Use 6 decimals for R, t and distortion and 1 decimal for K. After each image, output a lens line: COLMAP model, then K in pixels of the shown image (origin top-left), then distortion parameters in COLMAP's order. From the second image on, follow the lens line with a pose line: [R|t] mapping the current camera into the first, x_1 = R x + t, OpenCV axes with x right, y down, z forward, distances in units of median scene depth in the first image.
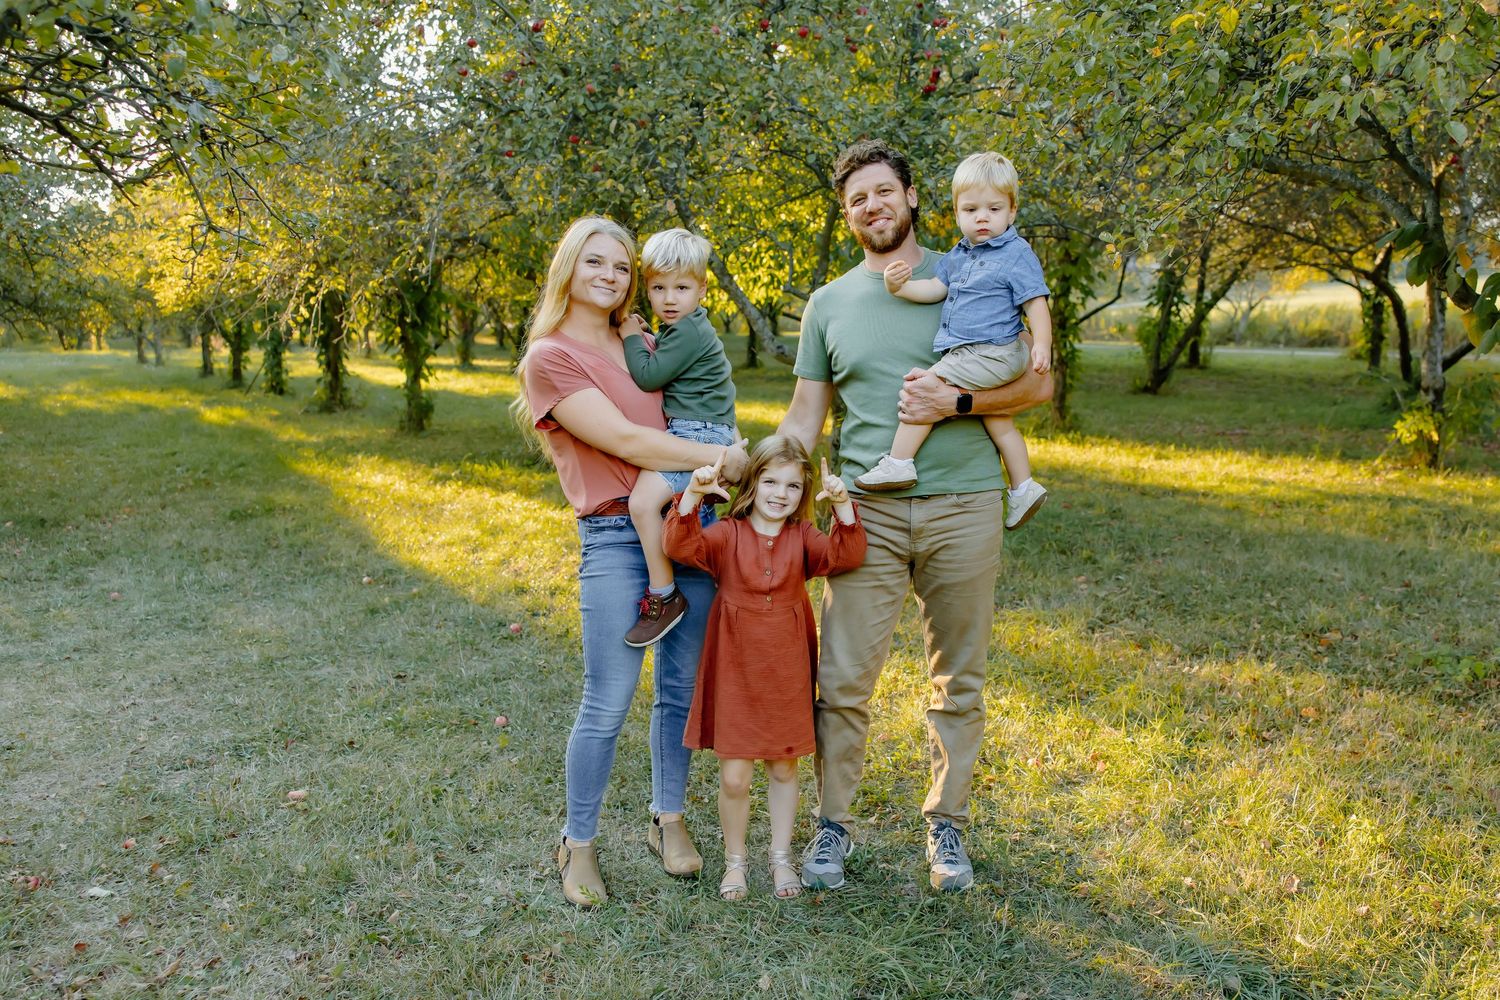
lens RADIAL K [[1052.0, 0, 750.0], [0, 1052.0, 500.0], [0, 0, 1]] dist [0.004559, -0.001044]
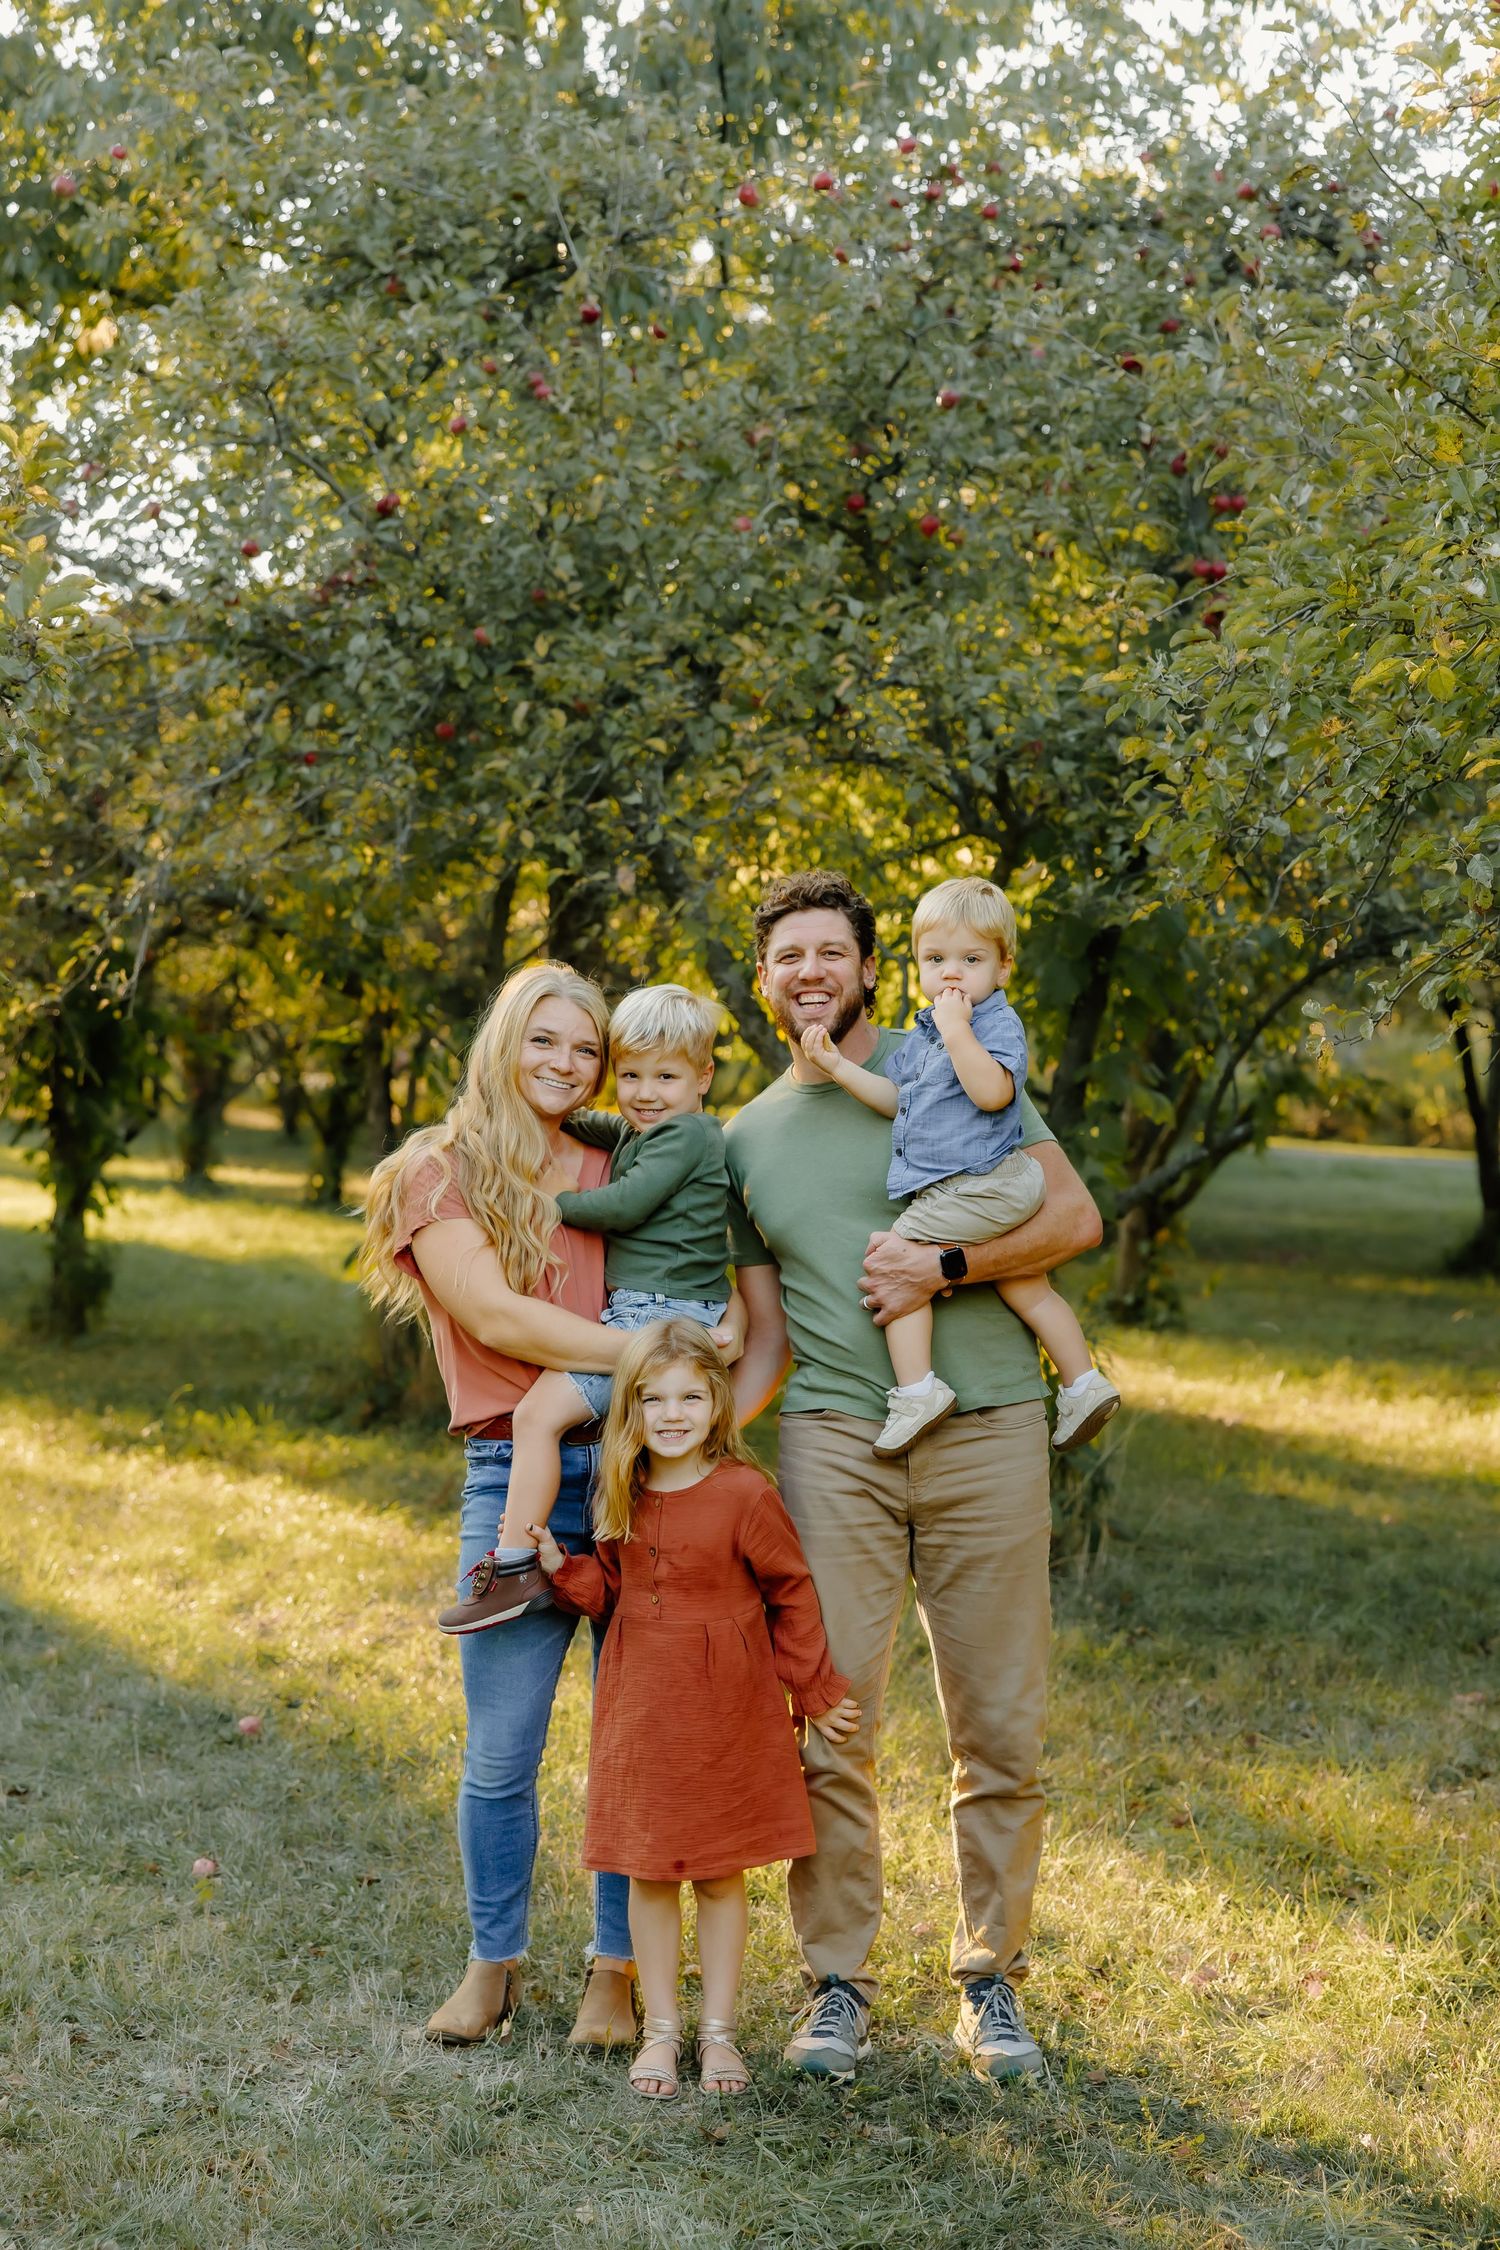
lens RADIAL K [[3283.5, 0, 750.0], [0, 3283.5, 1125.0], [0, 0, 1]] dist [-0.026962, -0.025646]
pose [[0.994650, 0.035794, -0.096902, 0.098059], [-0.049949, 0.987749, -0.147842, 0.040711], [0.090423, 0.151892, 0.984252, -0.348892]]
